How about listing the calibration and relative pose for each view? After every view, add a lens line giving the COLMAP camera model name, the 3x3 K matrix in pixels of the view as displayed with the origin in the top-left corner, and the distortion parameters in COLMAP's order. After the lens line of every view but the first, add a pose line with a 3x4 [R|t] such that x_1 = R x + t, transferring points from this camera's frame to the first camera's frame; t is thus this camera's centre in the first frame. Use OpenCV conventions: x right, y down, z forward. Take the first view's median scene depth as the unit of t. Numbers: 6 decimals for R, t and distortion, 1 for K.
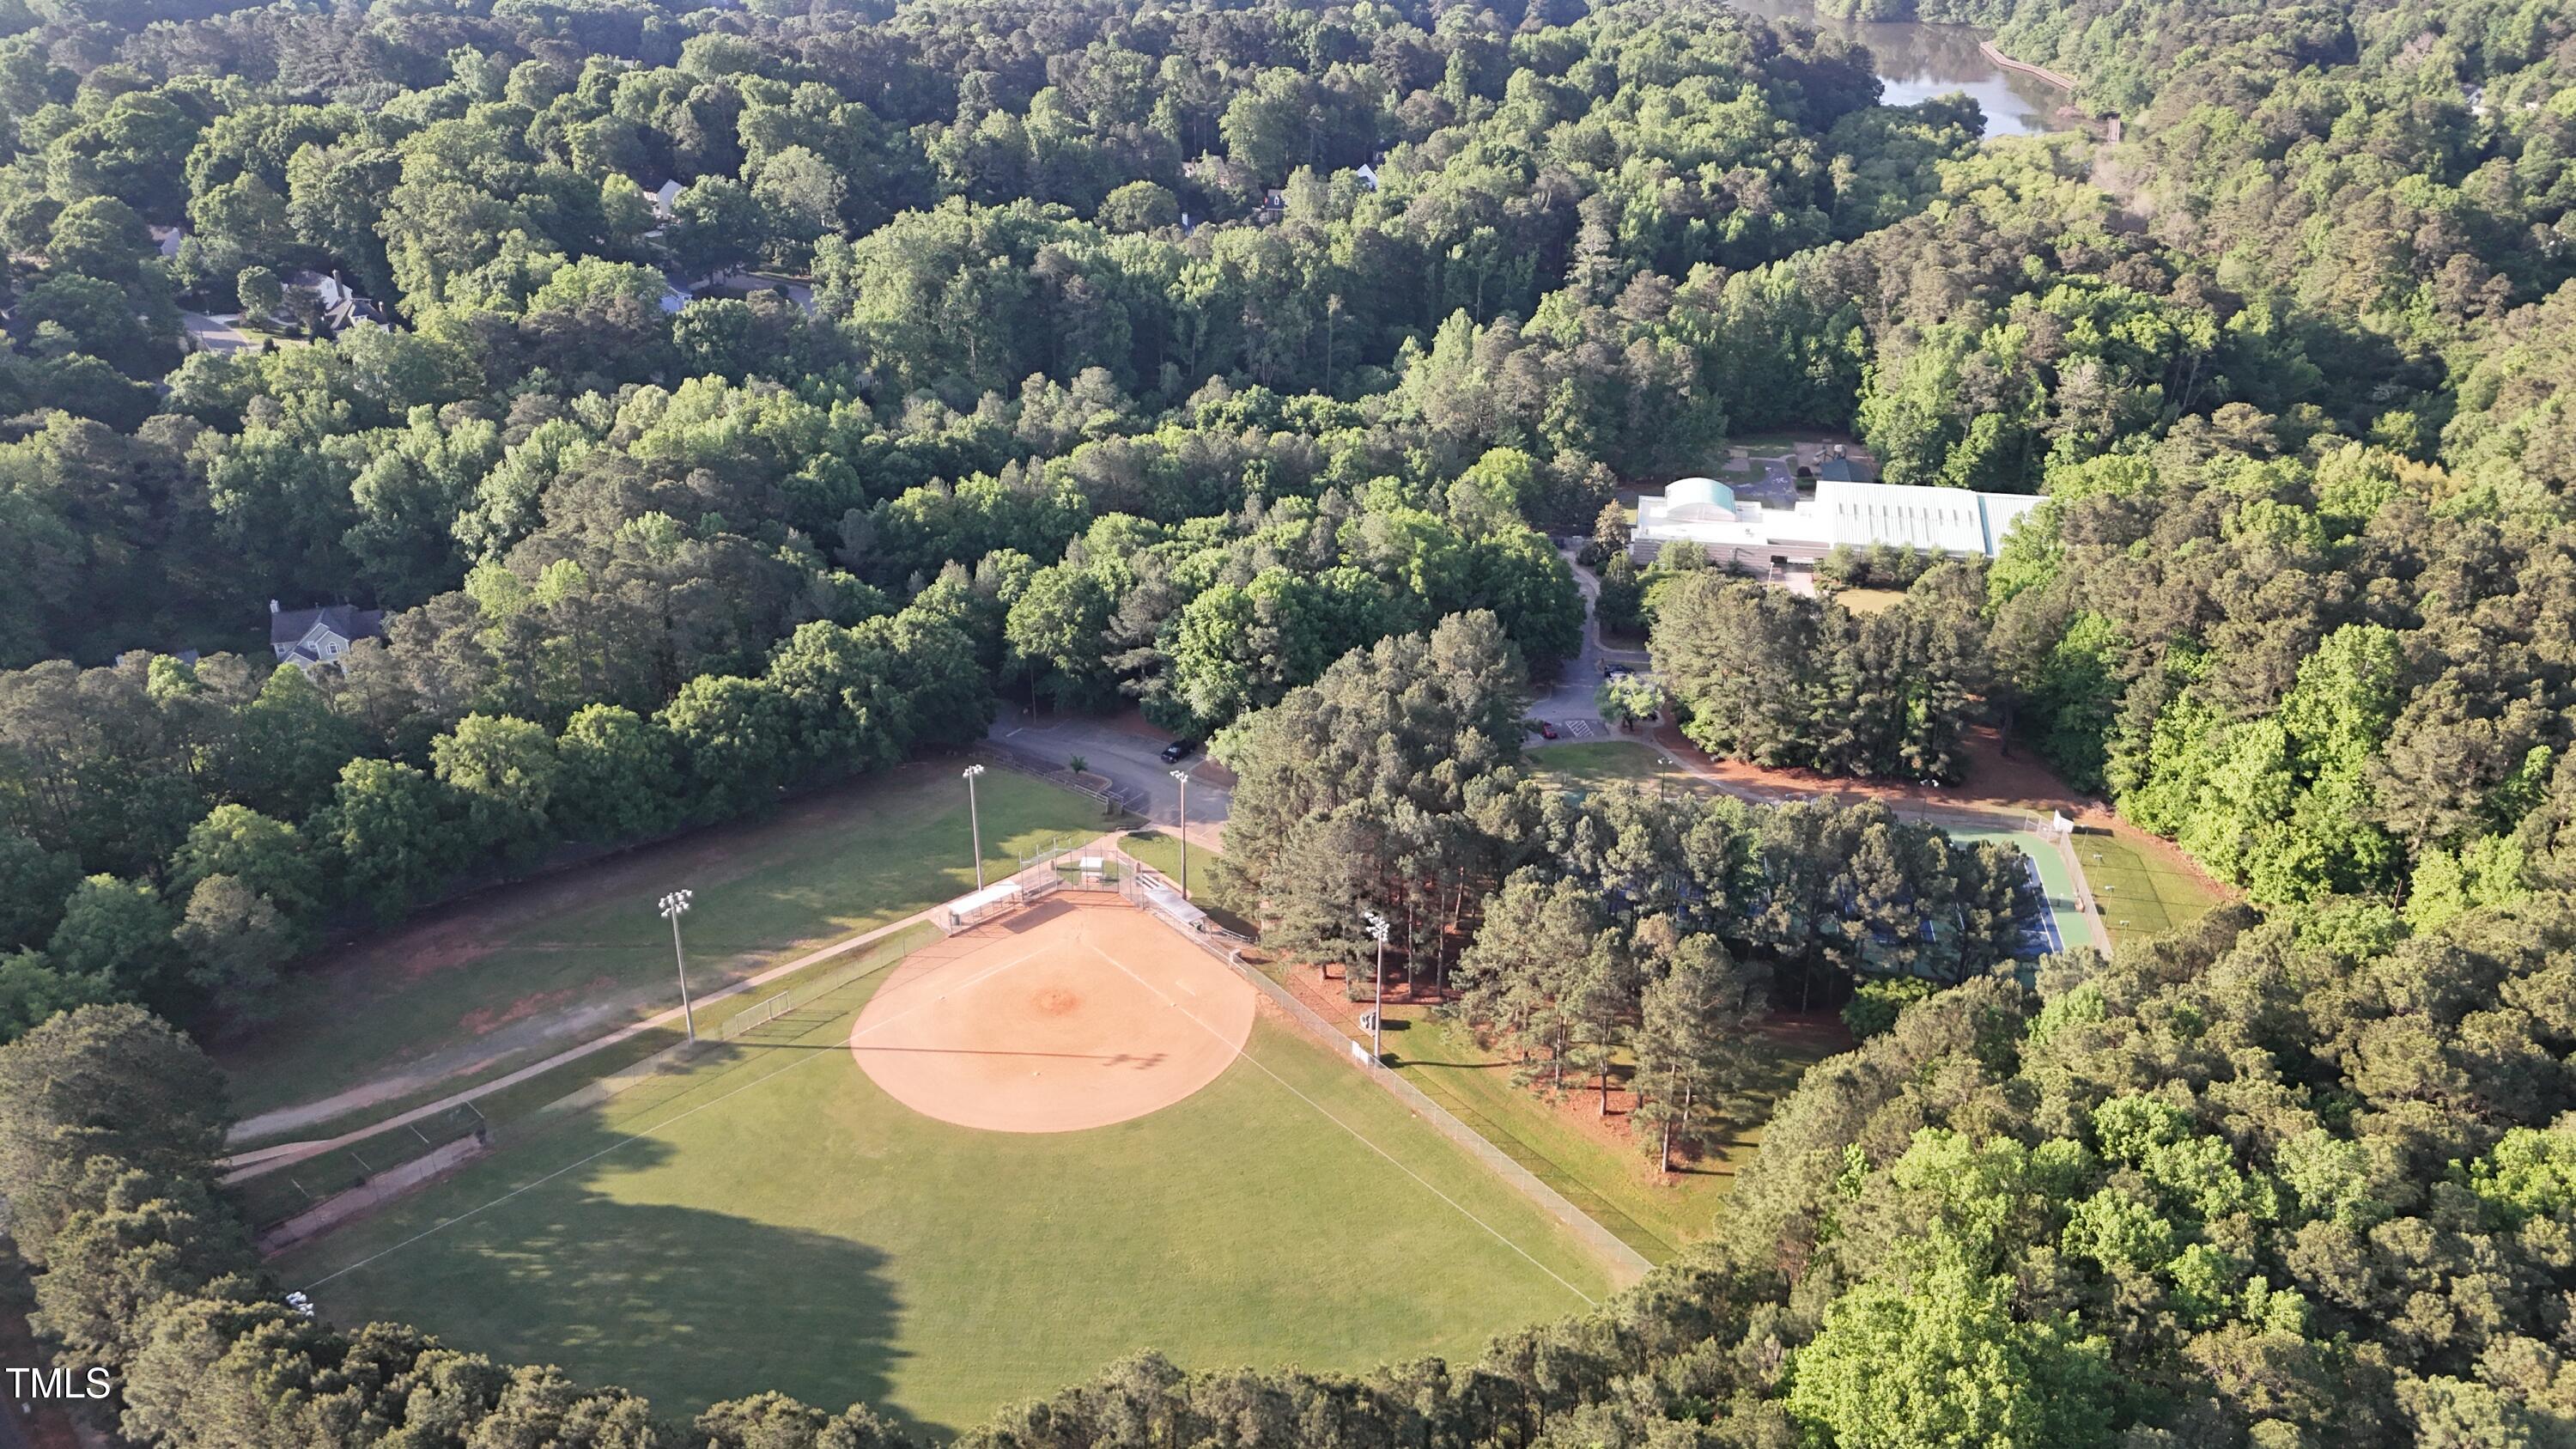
lens RADIAL K [[1889.3, 0, 1288.0], [0, 1889.3, 724.5], [0, 0, 1]] dist [0.053452, -0.037087]
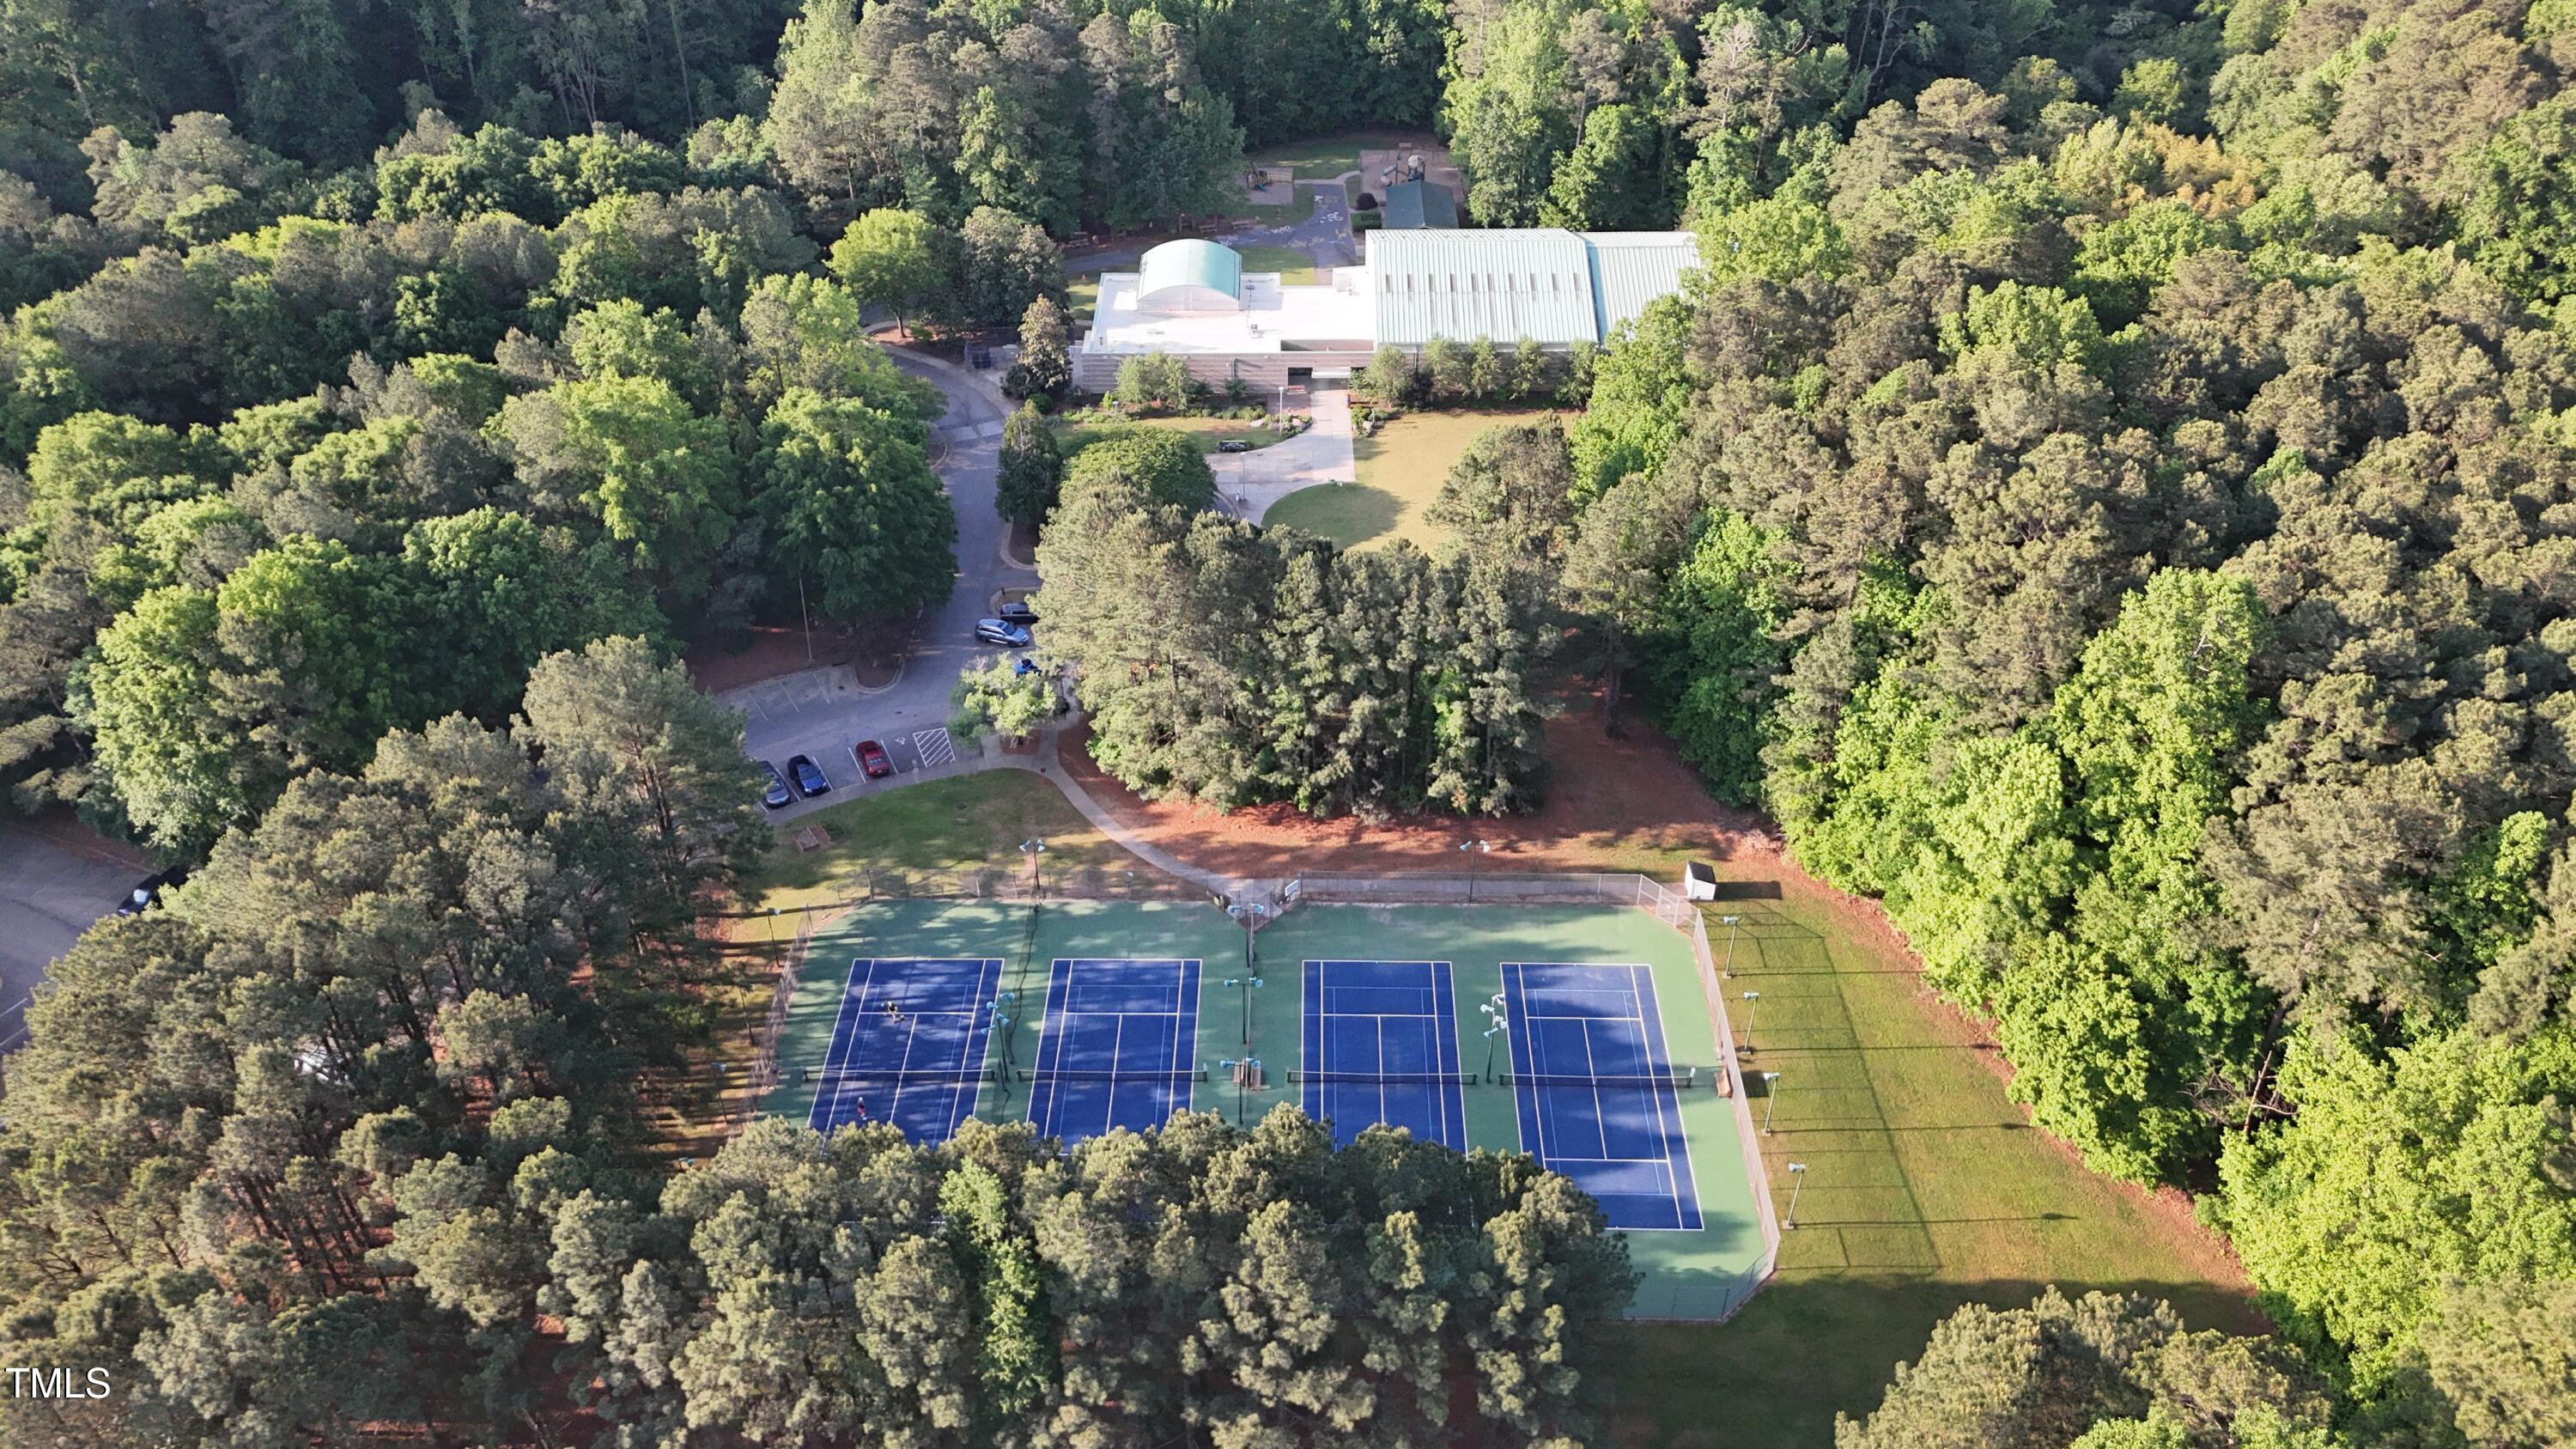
lens RADIAL K [[1889.3, 0, 1288.0], [0, 1889.3, 724.5], [0, 0, 1]] dist [0.053452, -0.037087]
pose [[0.986887, -0.103440, 0.123910, 0.198070], [0.079711, 0.979854, 0.183120, -0.107276], [-0.140356, -0.170842, 0.975250, 0.420575]]
